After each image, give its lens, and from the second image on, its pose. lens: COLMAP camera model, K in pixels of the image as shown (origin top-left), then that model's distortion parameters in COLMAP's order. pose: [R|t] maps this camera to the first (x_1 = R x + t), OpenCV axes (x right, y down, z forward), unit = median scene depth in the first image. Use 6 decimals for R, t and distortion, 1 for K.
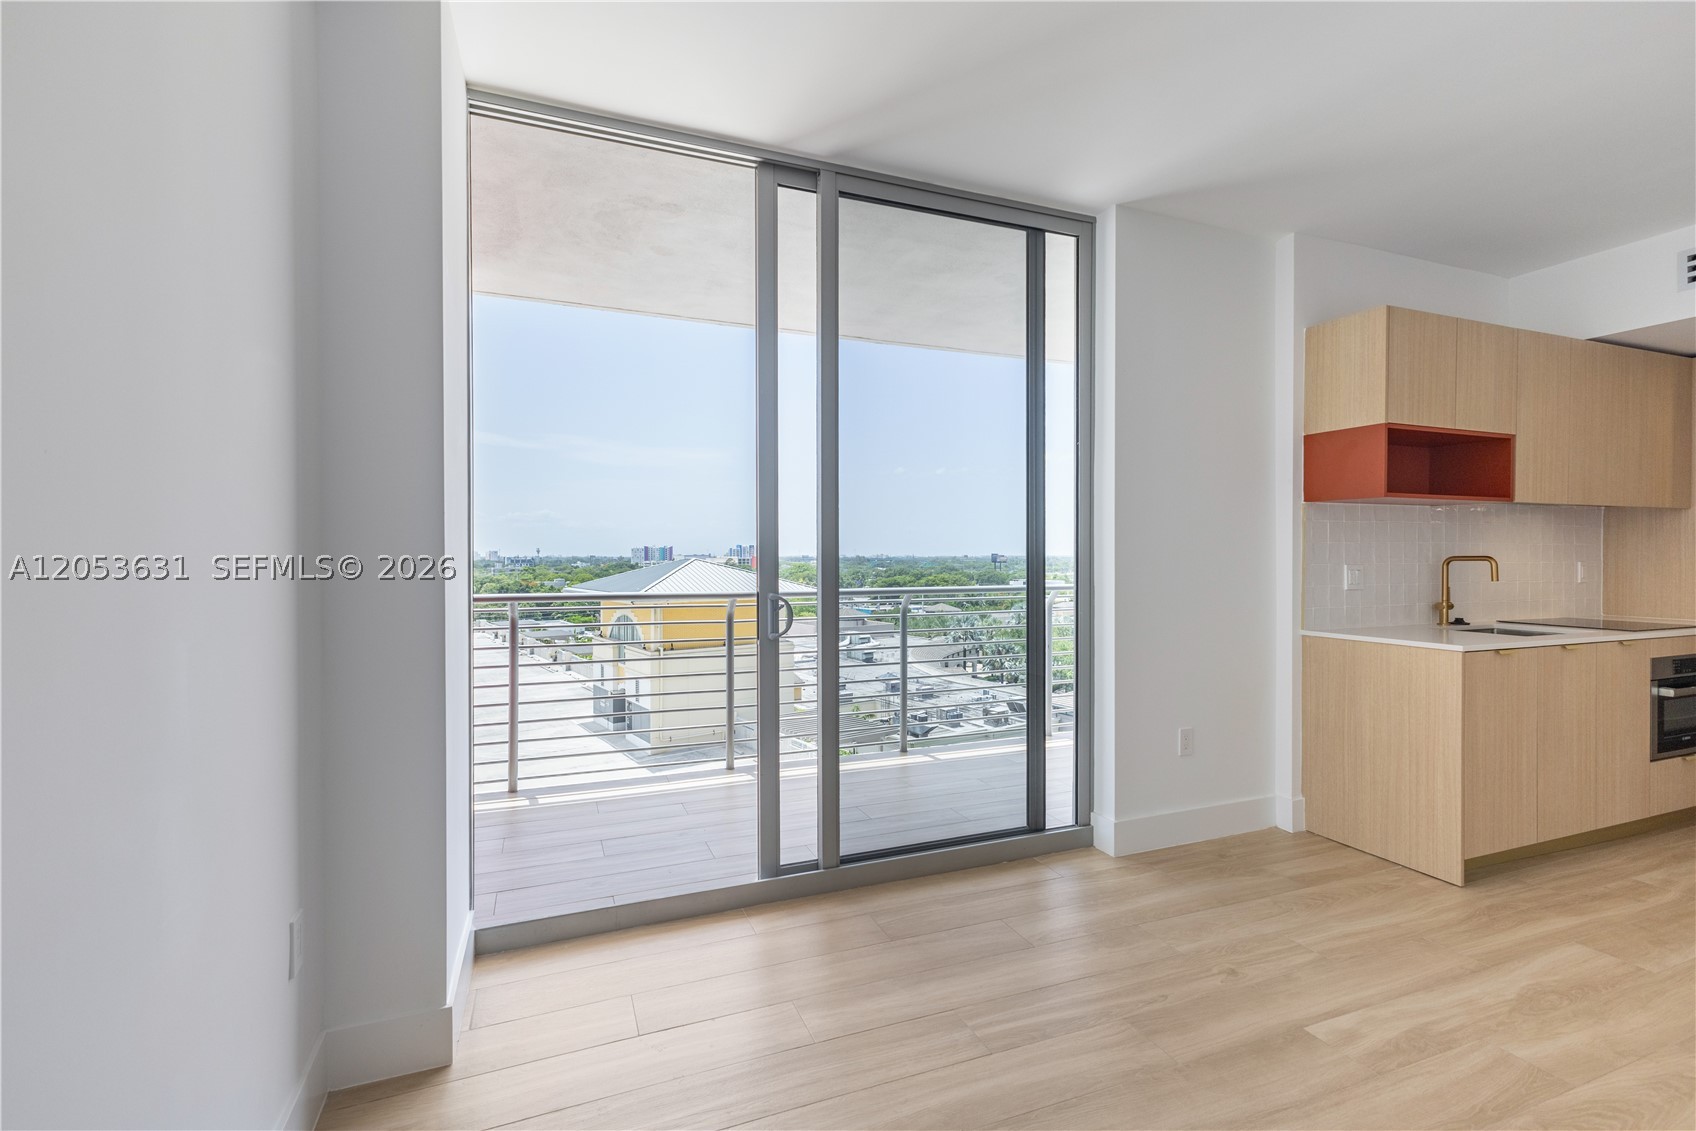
lens RADIAL K [[729.1, 0, 838.2], [0, 729.1, 572.8], [0, 0, 1]] dist [0.003380, -0.002657]
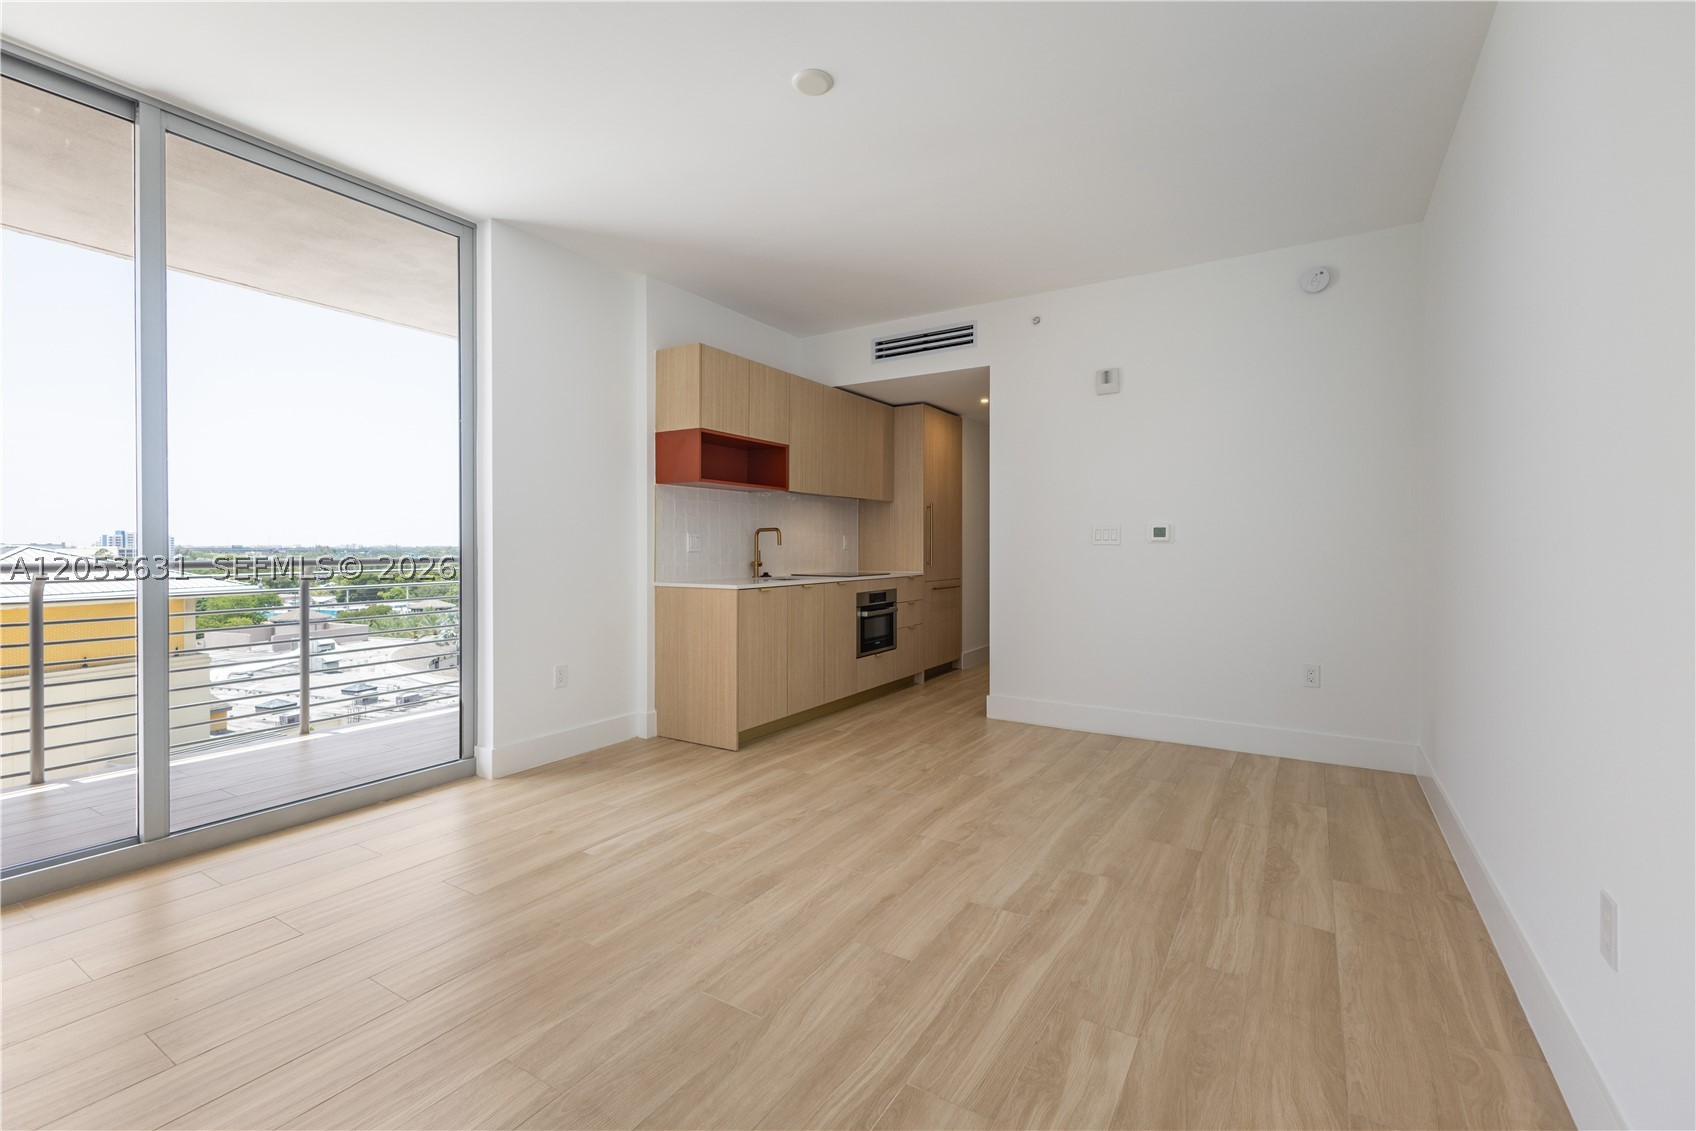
lens RADIAL K [[746.9, 0, 843.9], [0, 746.9, 557.0], [0, 0, 1]] dist [-0.003226, -0.001851]
pose [[0.792593, -0.005247, 0.609729, 0.100044], [0.002530, 0.999983, 0.005317, 0.029715], [-0.609746, -0.002672, 0.792592, -0.286714]]
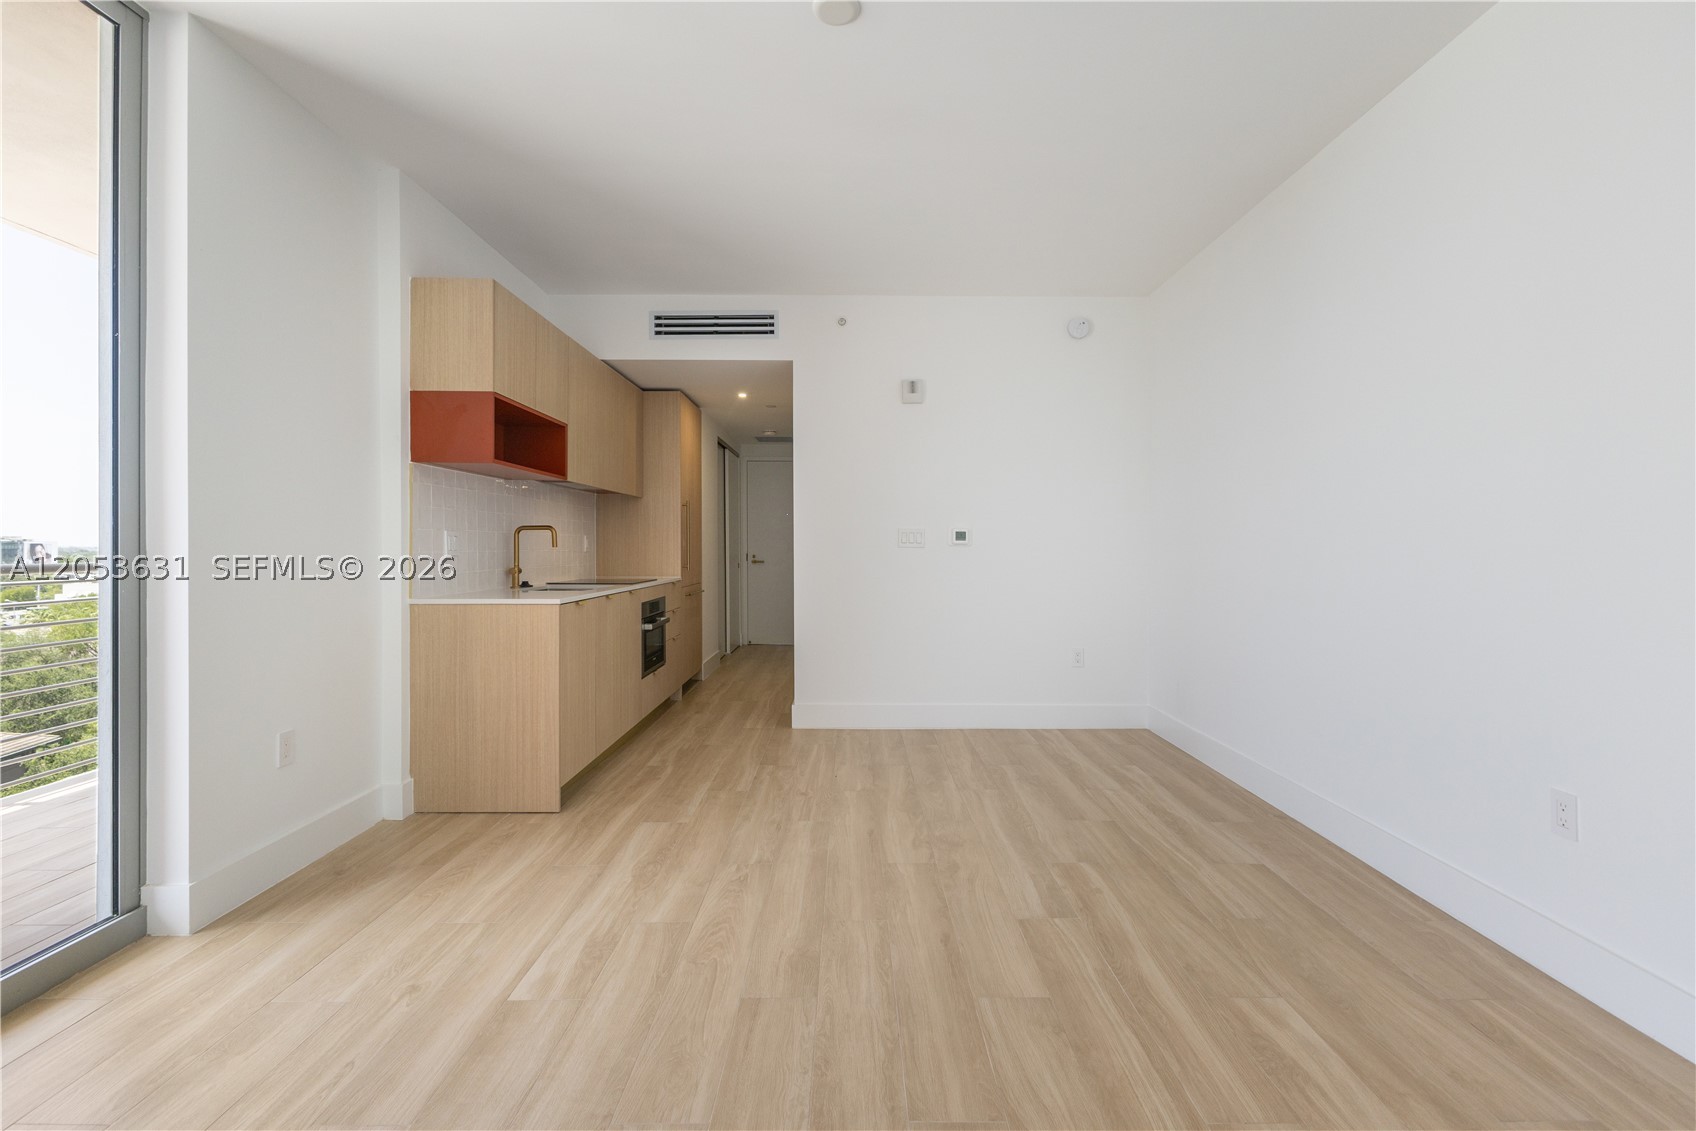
lens RADIAL K [[746.9, 0, 860.8], [0, 746.9, 563.7], [0, 0, 1]] dist [-0.003226, -0.001851]
pose [[0.330372, -0.014175, 0.943744, -0.078127], [0.005592, 0.999899, 0.013061, 0.026163], [-0.943834, 0.000963, 0.330418, 0.151286]]
